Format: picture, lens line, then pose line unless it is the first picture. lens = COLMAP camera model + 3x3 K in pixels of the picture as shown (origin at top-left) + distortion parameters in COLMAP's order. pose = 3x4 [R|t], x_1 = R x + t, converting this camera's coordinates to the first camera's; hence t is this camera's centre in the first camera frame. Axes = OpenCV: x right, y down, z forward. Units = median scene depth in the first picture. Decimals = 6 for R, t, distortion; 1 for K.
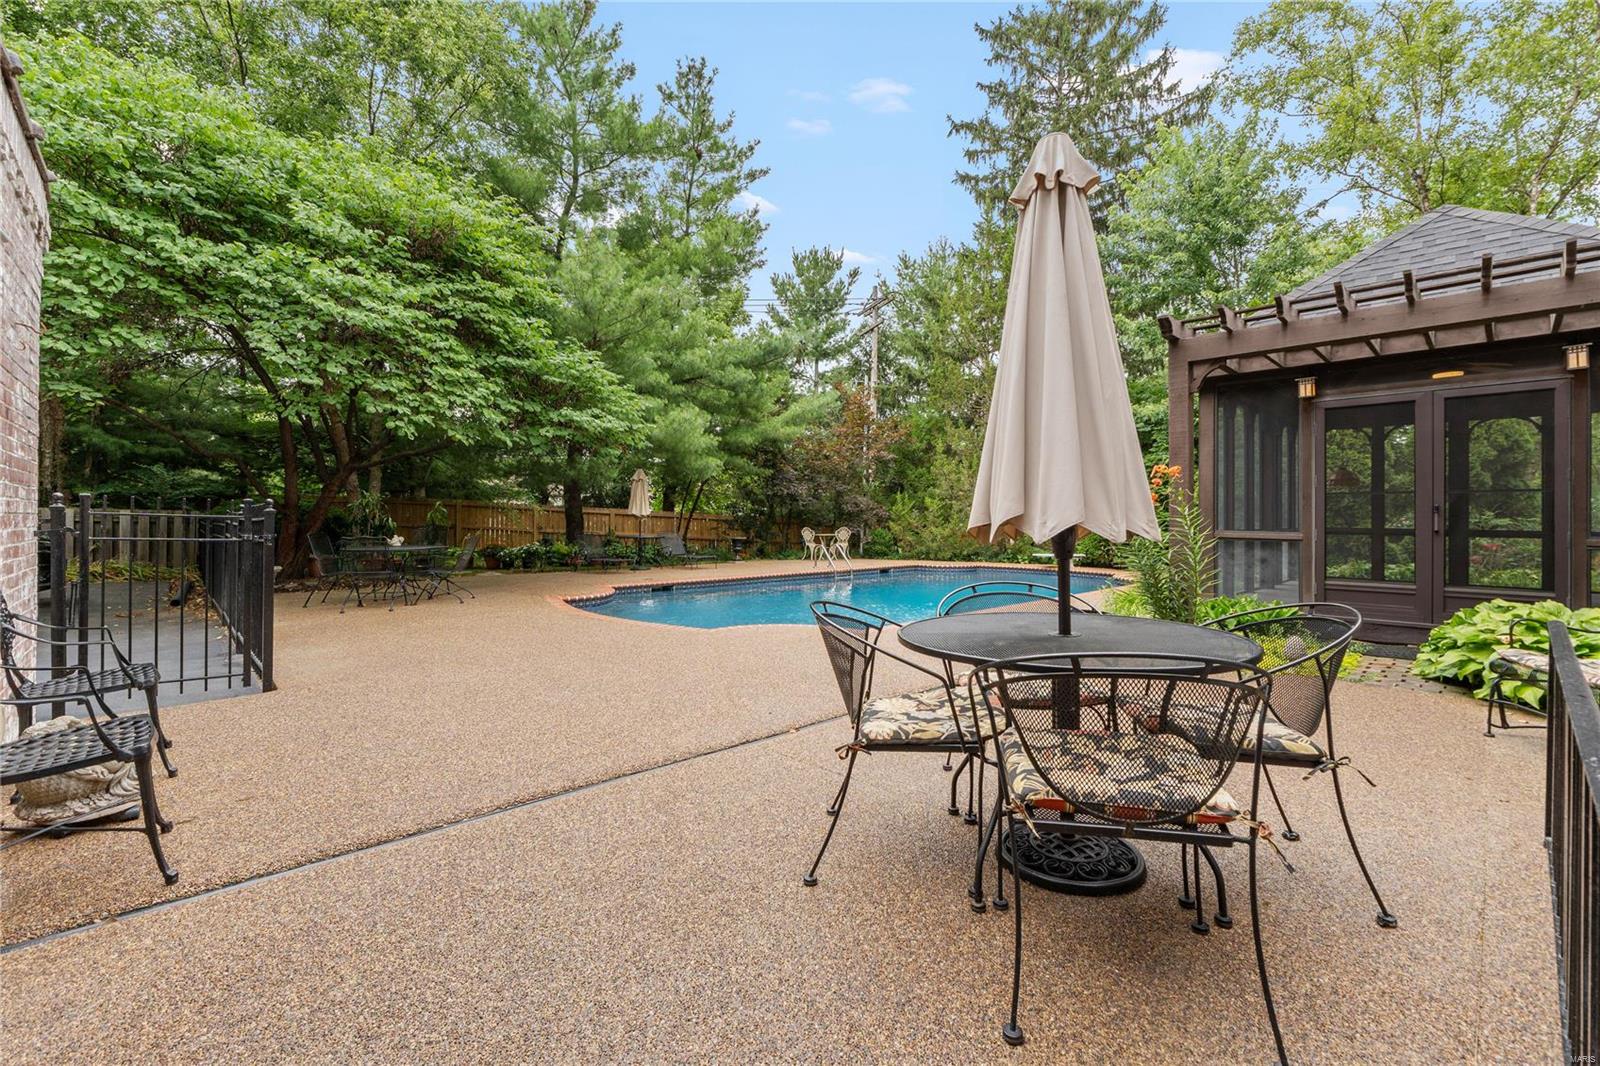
lens RADIAL K [[682.9, 0, 795.8], [0, 682.9, 521.9], [0, 0, 1]] dist [0.000943, -0.000211]
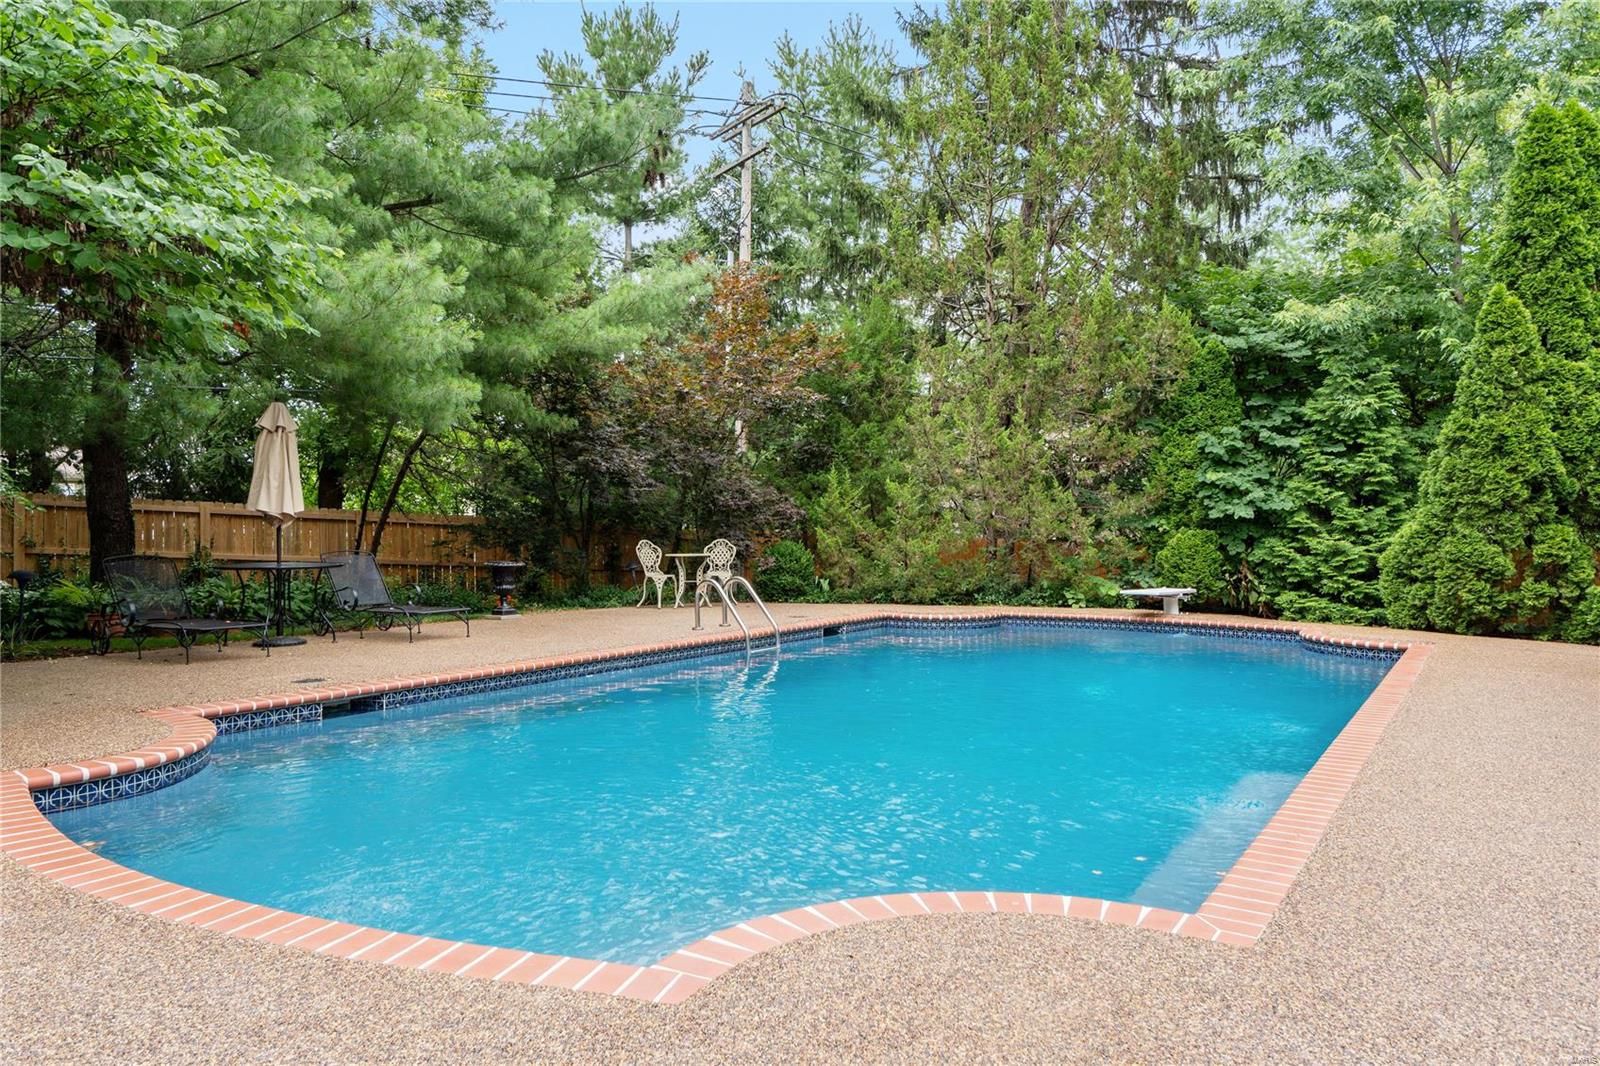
lens RADIAL K [[1130.5, 0, 805.2], [0, 1130.5, 531.1], [0, 0, 1]] dist [0.005627, 0.004341]
pose [[0.974691, -0.004164, 0.223517, -0.051164], [0.003681, 0.999990, 0.002575, 0.000065], [-0.223526, -0.001687, 0.974697, 0.188283]]
